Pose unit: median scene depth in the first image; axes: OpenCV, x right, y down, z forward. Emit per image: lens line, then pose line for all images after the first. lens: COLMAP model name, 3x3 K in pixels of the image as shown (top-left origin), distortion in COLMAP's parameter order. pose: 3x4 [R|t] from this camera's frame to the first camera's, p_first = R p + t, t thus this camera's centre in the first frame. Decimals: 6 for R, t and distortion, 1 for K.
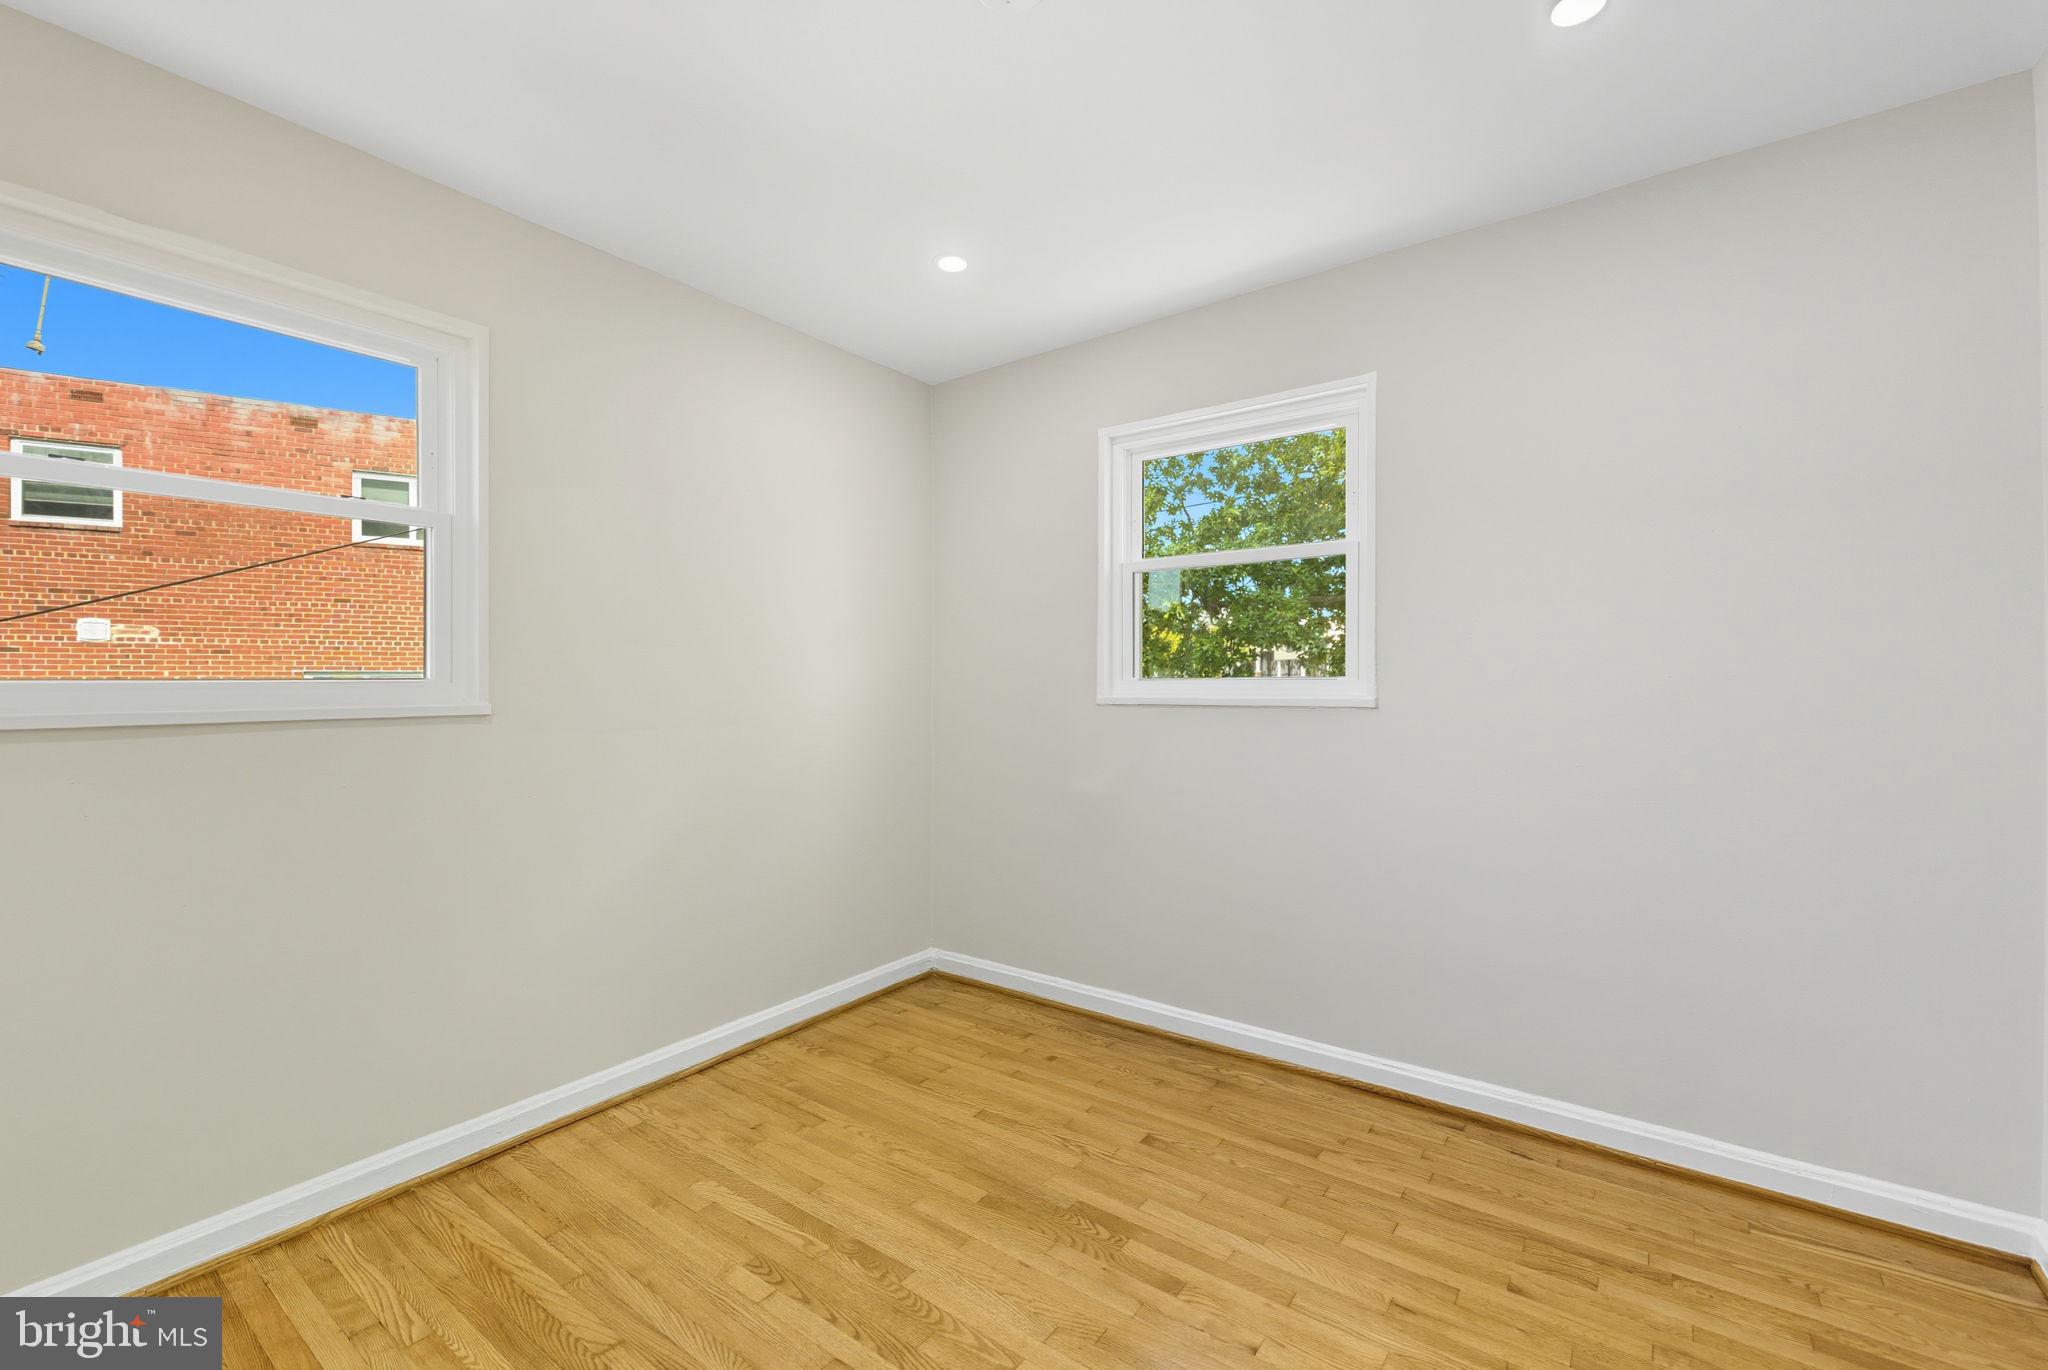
lens RADIAL K [[870.5, 0, 1008.6], [0, 870.5, 673.2], [0, 0, 1]] dist [0.012238, -0.000120]
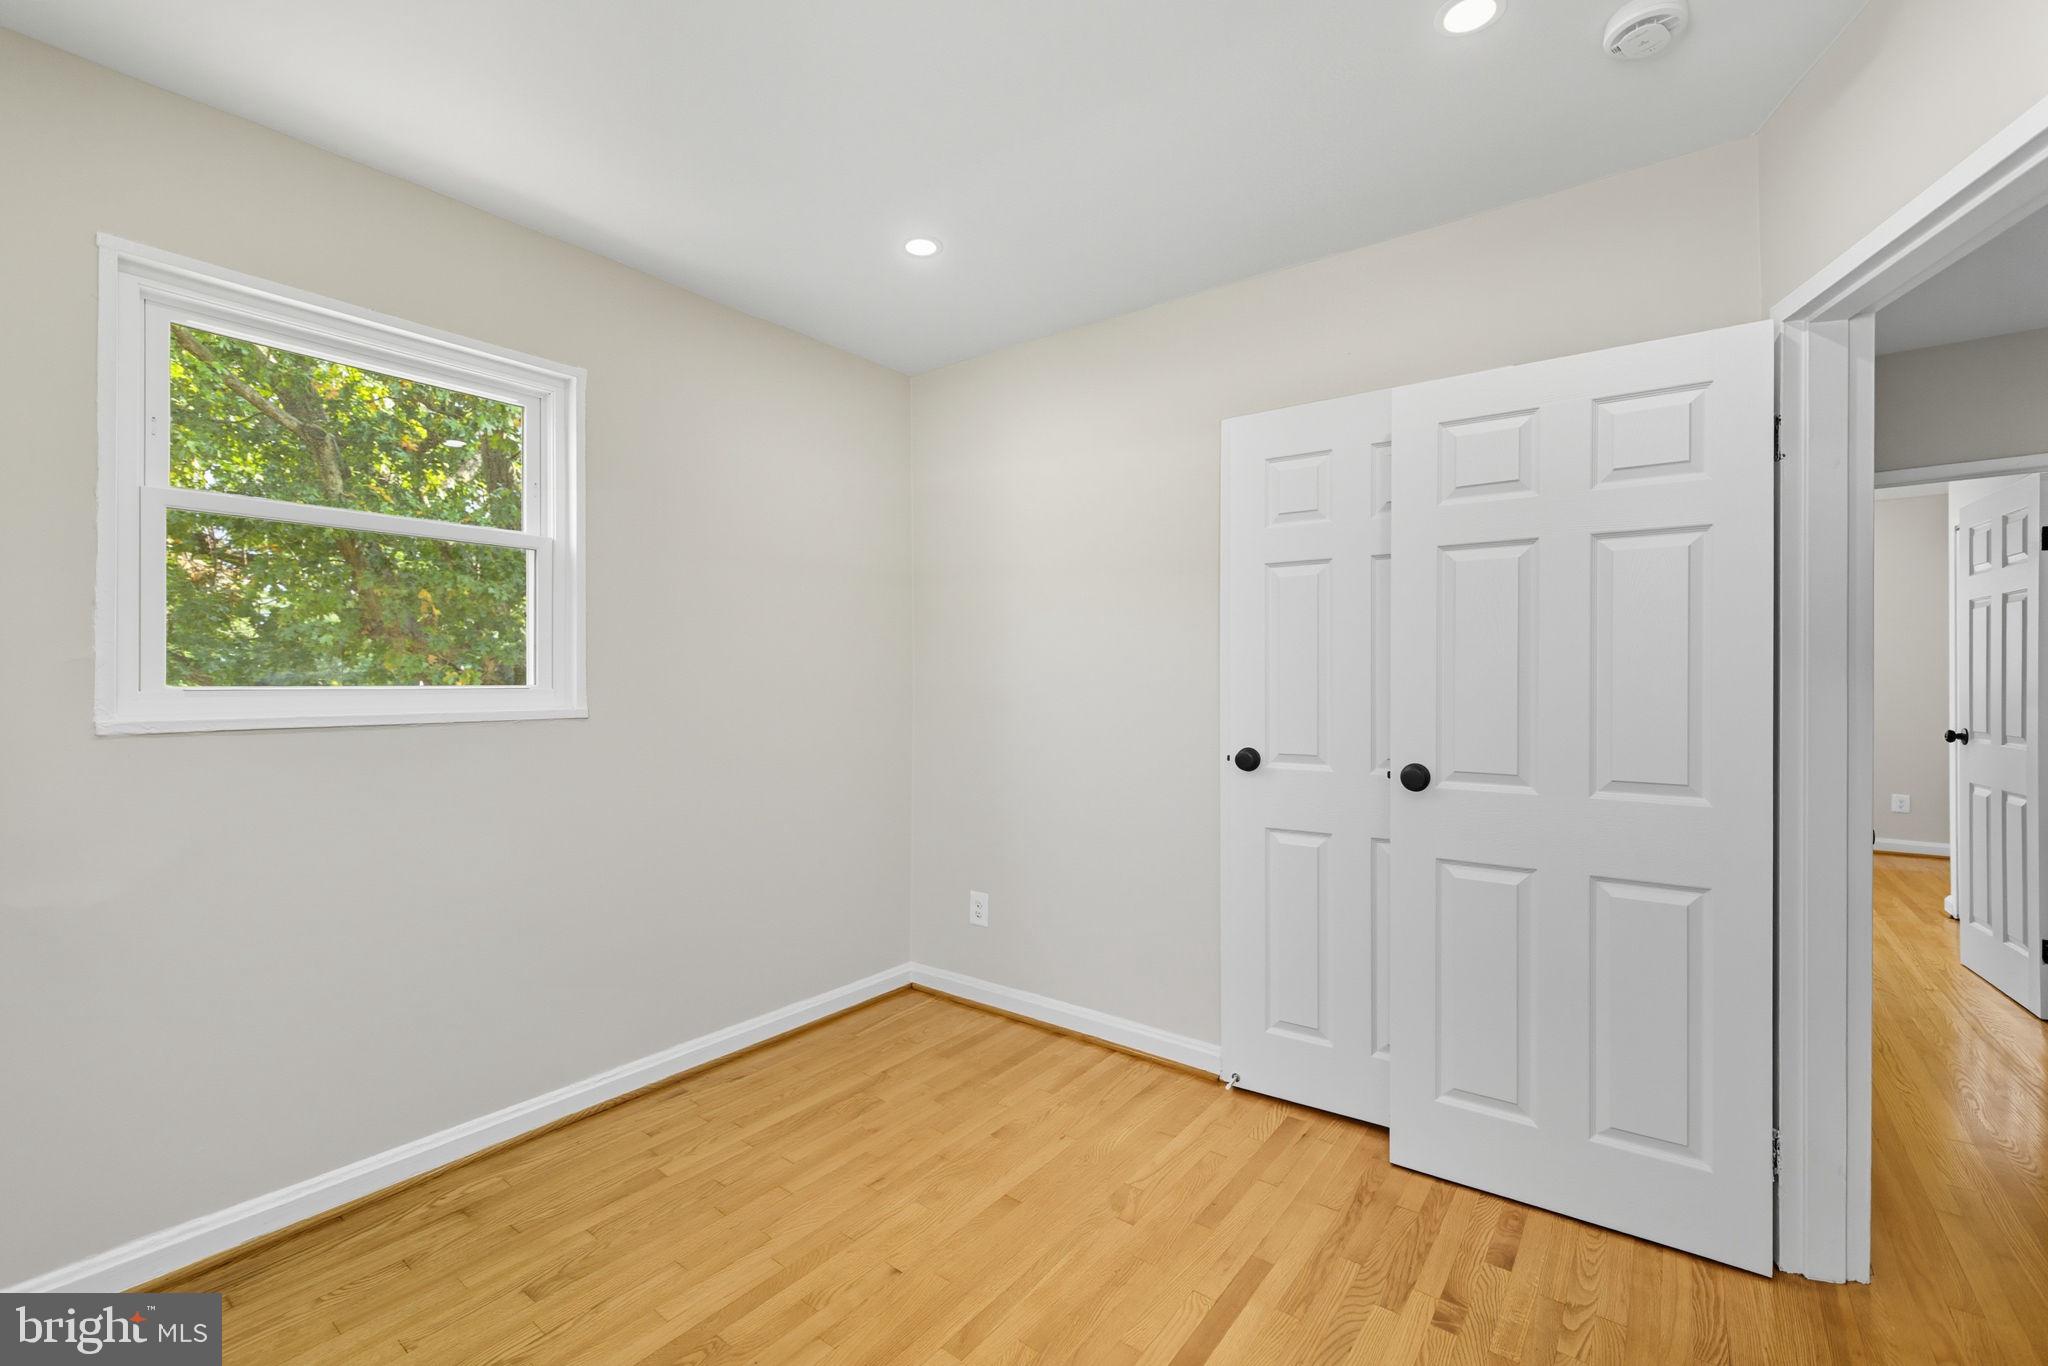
lens RADIAL K [[870.5, 0, 1026.9], [0, 870.5, 681.1], [0, 0, 1]] dist [0.012238, -0.000120]
pose [[0.017551, -0.001047, 0.999845, -0.589221], [-0.013087, 0.999914, 0.001277, -0.010480], [-0.999760, -0.013108, 0.017536, 0.547434]]
